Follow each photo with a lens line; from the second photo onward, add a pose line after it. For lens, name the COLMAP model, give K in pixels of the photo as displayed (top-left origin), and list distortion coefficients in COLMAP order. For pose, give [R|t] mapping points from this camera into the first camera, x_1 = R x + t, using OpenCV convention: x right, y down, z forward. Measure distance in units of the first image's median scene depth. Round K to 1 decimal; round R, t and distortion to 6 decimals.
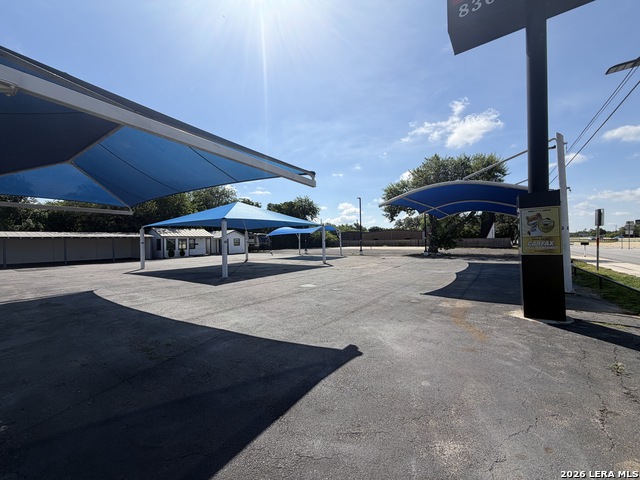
lens RADIAL K [[255.6, 0, 321.8], [0, 255.6, 238.3], [0, 0, 1]] dist [-0.002713, 0.000960]
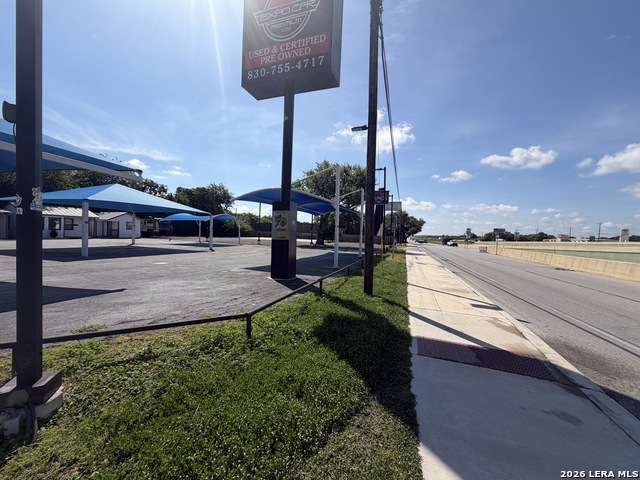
lens RADIAL K [[255.6, 0, 318.5], [0, 255.6, 241.1], [0, 0, 1]] dist [-0.002713, 0.000960]
pose [[0.961866, 0.046761, 0.269494, 0.091492], [-0.057687, 0.997797, 0.032761, 0.000652], [-0.267368, -0.047058, 0.962445, -0.092094]]
